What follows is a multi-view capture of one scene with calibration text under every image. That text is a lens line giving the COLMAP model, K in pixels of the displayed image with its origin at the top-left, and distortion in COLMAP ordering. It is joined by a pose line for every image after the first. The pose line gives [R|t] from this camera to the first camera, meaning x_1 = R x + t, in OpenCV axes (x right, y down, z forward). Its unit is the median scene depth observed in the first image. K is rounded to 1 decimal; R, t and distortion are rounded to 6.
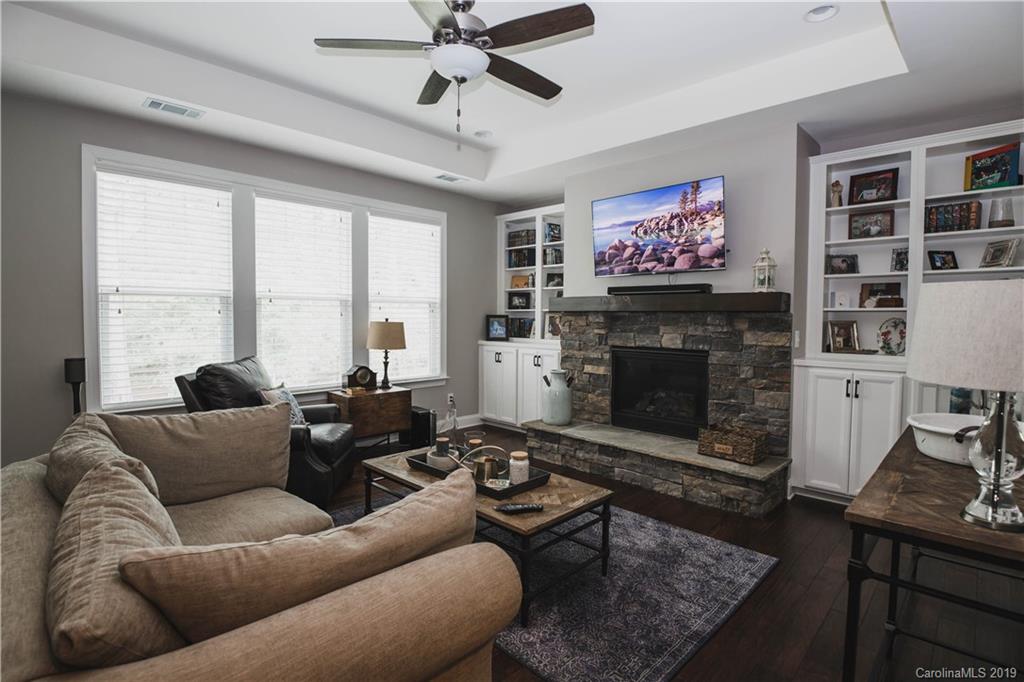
lens RADIAL K [[506.4, 0, 510.2], [0, 506.4, 341.8], [0, 0, 1]] dist [-0.024871, -0.002023]
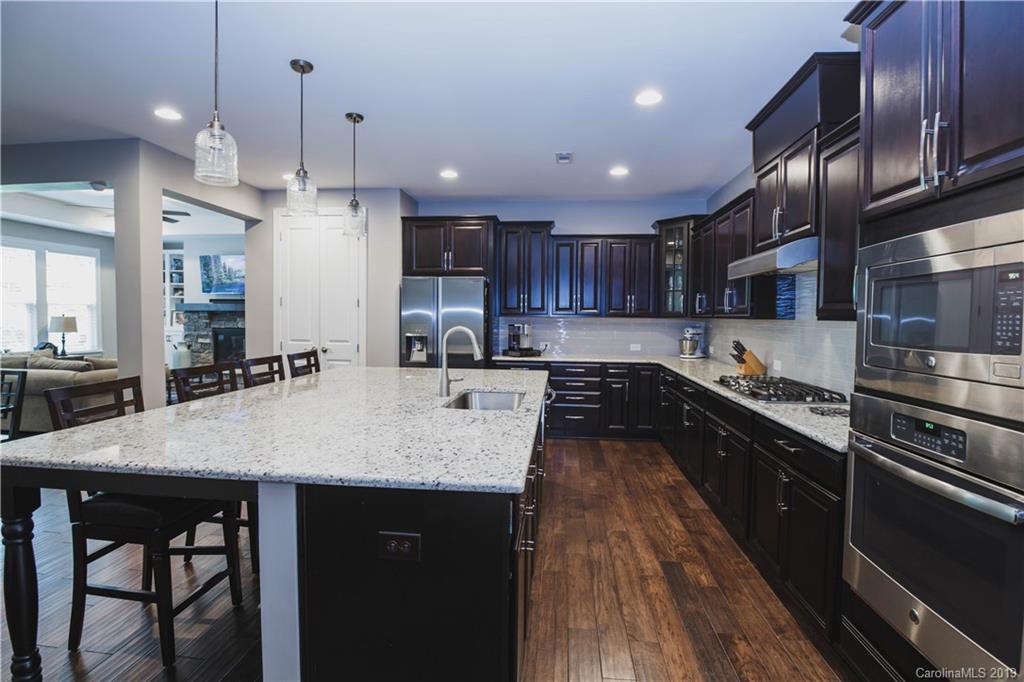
lens RADIAL K [[506.4, 0, 514.4], [0, 506.4, 338.2], [0, 0, 1]] dist [-0.024871, -0.002023]
pose [[0.782895, -0.029556, 0.621451, -0.094731], [0.023666, 0.999563, 0.017724, 0.038554], [-0.621704, 0.000831, 0.783252, -1.224623]]
